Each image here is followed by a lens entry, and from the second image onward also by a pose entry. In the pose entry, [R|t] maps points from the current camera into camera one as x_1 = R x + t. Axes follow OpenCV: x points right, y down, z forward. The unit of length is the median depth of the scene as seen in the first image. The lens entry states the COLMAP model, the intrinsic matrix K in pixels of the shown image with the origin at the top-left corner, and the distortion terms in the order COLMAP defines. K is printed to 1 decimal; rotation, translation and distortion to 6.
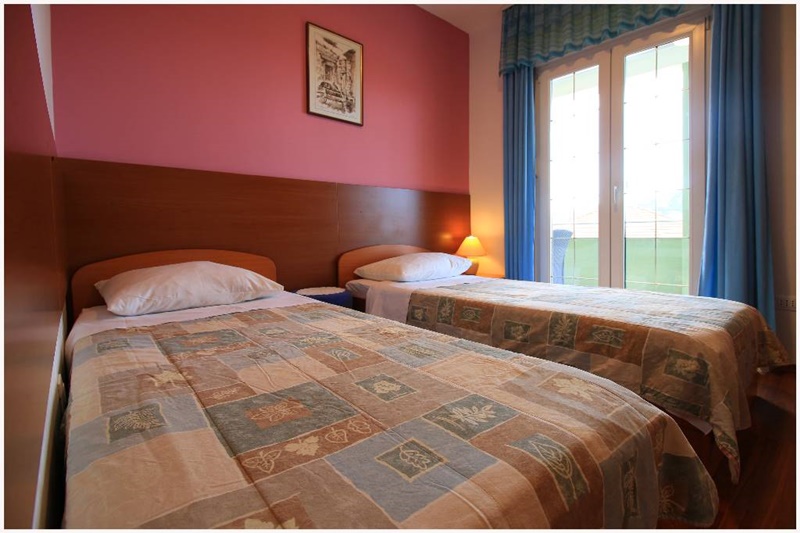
lens RADIAL K [[371.6, 0, 400.3], [0, 371.6, 252.2], [0, 0, 1]] dist [-0.001702, -0.000425]
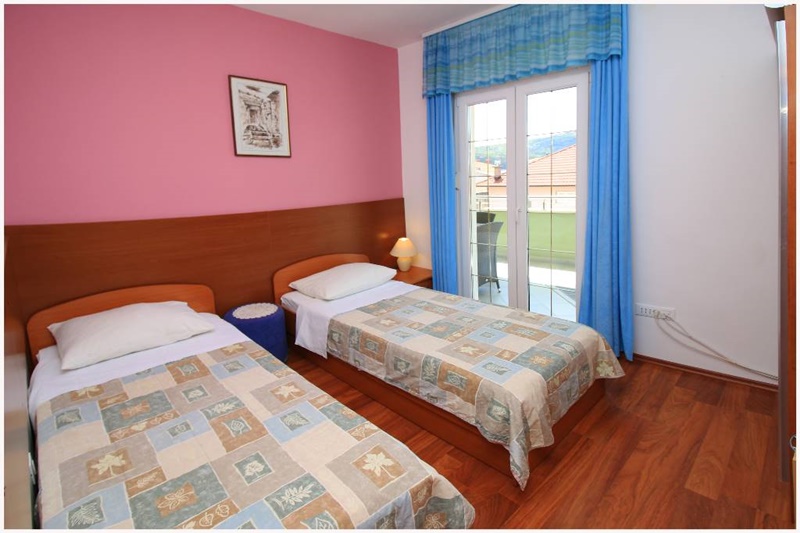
lens RADIAL K [[389.3, 0, 399.1], [0, 389.3, 227.1], [0, 0, 1]] dist [0.001474, 0.001046]
pose [[0.998621, -0.012810, 0.050909, 0.171788], [0.007531, 0.994699, 0.102557, -0.276143], [-0.051953, -0.102032, 0.993424, -0.189062]]
